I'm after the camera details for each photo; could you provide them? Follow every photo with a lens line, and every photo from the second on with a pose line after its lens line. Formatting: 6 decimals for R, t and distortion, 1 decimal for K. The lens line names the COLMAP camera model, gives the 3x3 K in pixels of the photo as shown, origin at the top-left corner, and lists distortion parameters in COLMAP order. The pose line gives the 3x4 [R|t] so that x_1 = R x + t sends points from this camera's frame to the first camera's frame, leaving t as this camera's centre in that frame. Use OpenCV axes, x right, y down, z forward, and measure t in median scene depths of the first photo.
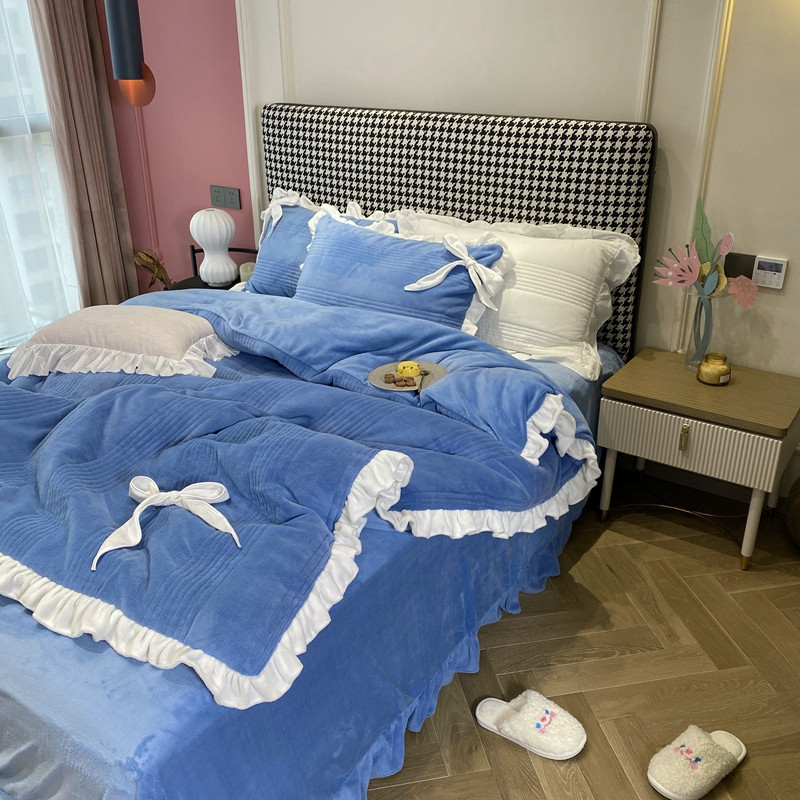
lens RADIAL K [[833.5, 0, 398.0], [0, 833.5, 403.7], [0, 0, 1]] dist [0.061250, 0.000000]
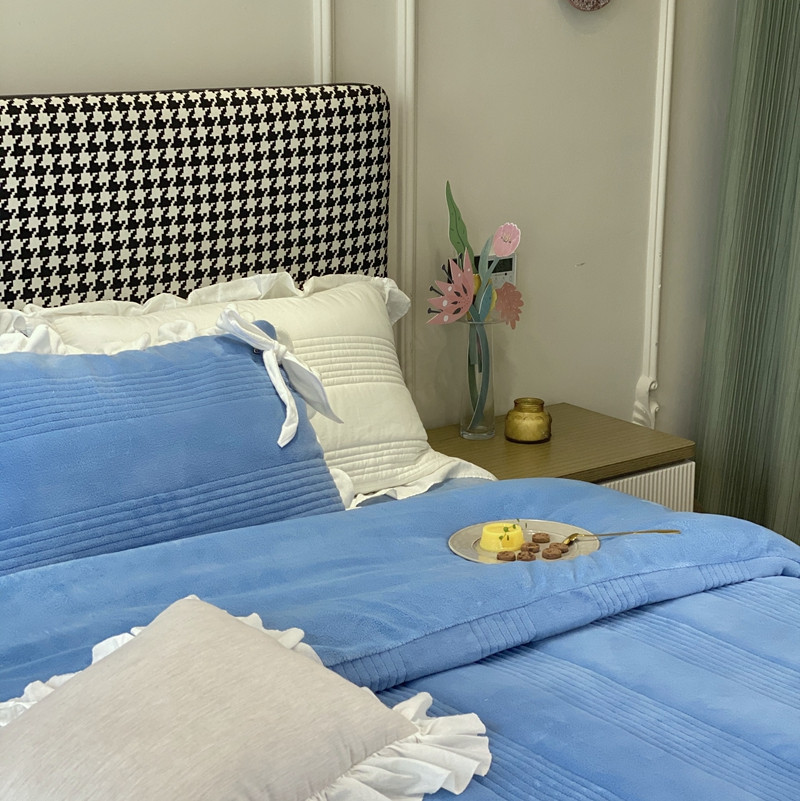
lens RADIAL K [[1623.4, 0, 399.7], [0, 1623.4, 401.0], [0, 0, 1]] dist [0.129037, 0.000000]
pose [[0.292406, -0.238763, 0.926008, -0.871973], [0.375109, 0.919362, 0.118601, -0.250497], [-0.879654, 0.312675, 0.358389, 0.614618]]
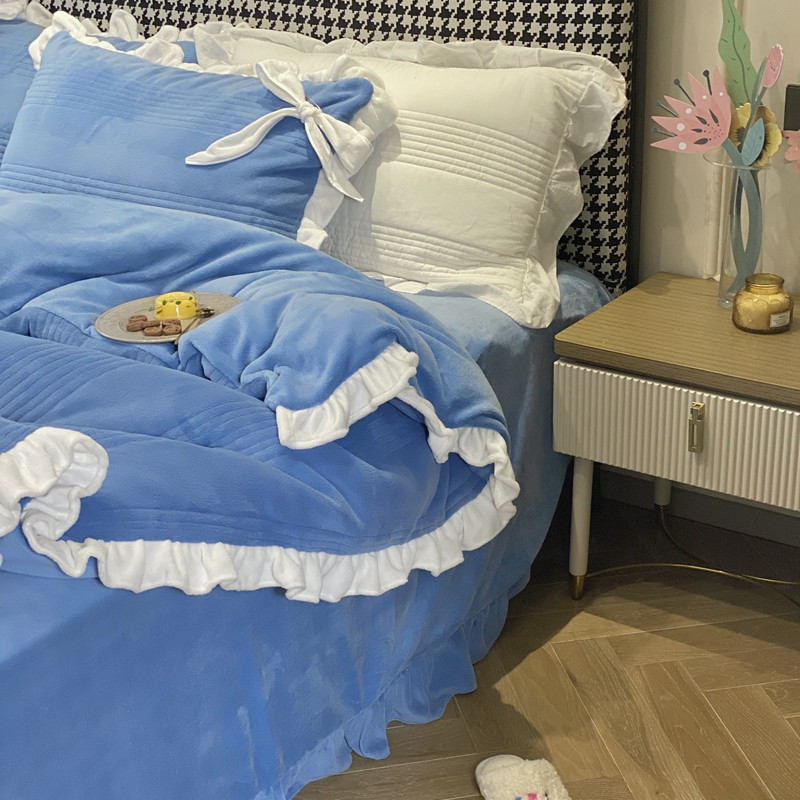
lens RADIAL K [[1621.4, 0, 405.0], [0, 1621.4, 422.8], [0, 0, 1]] dist [0.129037, 0.000000]
pose [[0.999888, -0.014898, -0.001324, 0.148556], [0.014869, 0.999691, -0.019928, 0.052467], [0.001621, 0.019906, 0.999801, -0.040202]]
